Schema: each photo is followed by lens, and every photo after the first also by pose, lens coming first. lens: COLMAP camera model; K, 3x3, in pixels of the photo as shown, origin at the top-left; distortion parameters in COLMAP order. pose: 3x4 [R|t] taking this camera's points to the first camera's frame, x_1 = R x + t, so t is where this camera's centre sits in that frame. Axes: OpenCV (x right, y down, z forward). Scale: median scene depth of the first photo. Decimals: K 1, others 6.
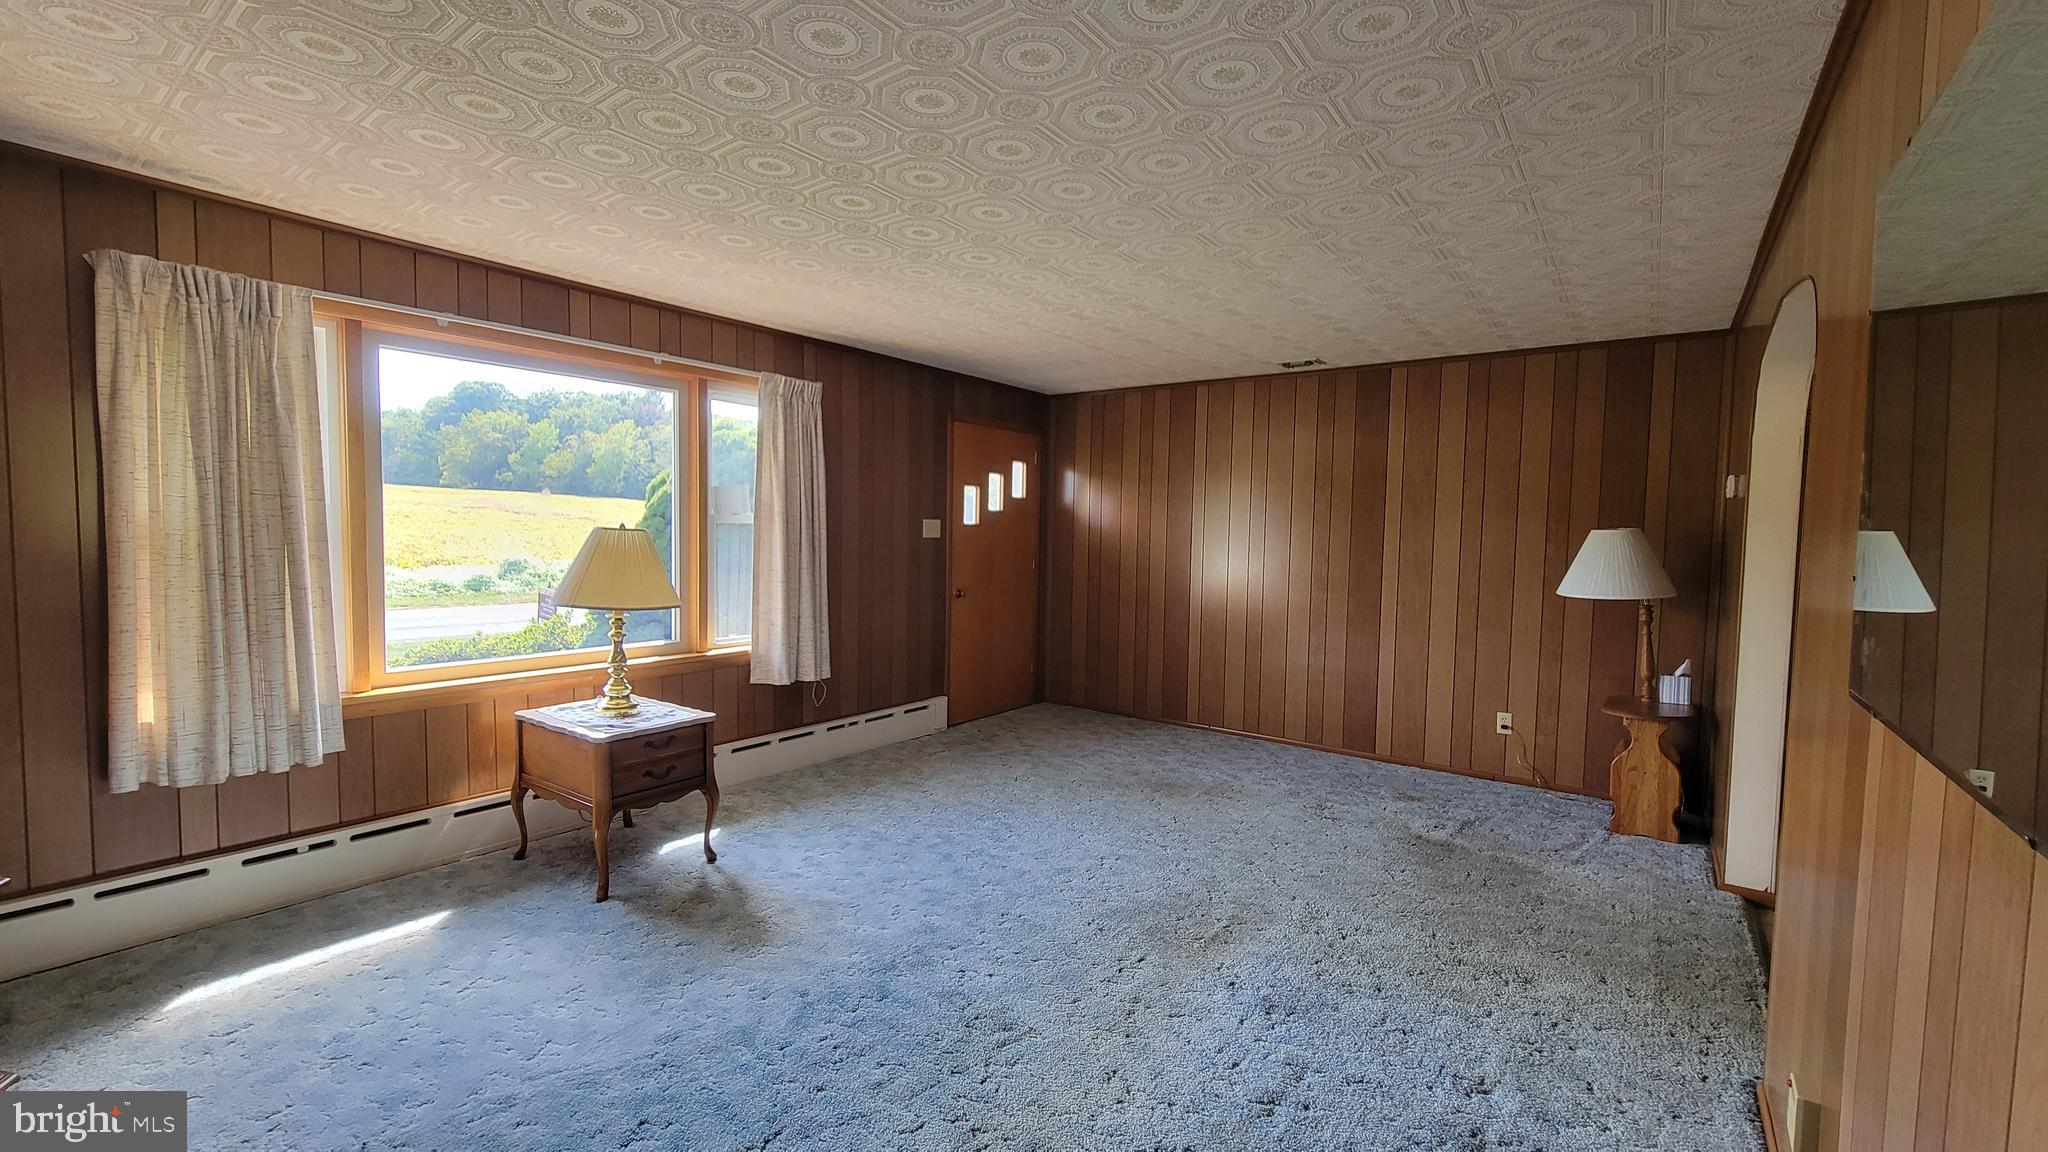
lens RADIAL K [[835.4, 0, 1013.8], [0, 835.4, 577.0], [0, 0, 1]] dist [-0.001013, -0.000102]
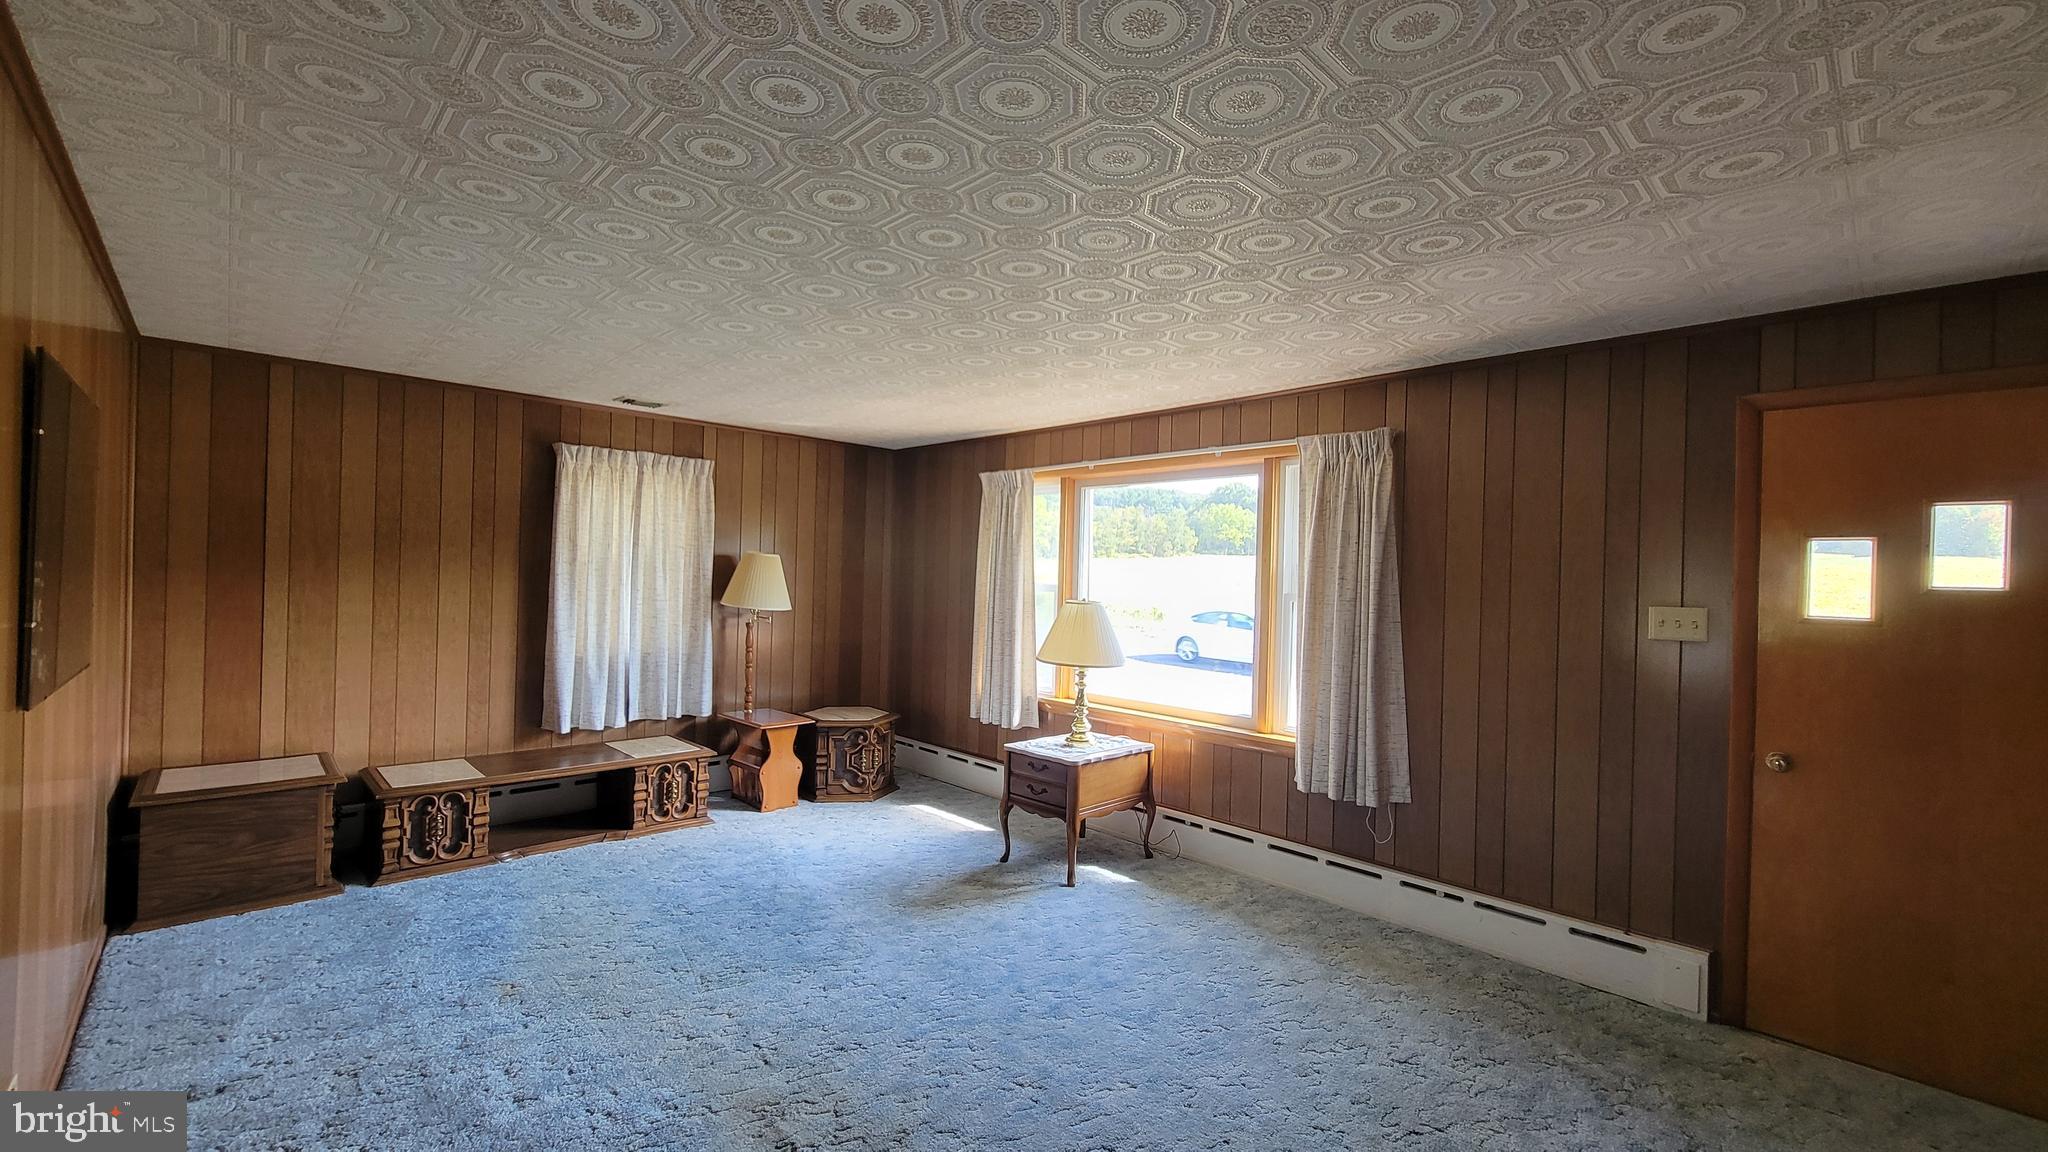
lens RADIAL K [[835.4, 0, 1013.8], [0, 835.4, 577.0], [0, 0, 1]] dist [-0.001013, -0.000102]
pose [[-0.153451, -0.041472, -0.987286, 0.558383], [-0.103768, 0.994271, -0.025637, -0.031426], [0.982693, 0.098515, -0.156875, 0.735348]]
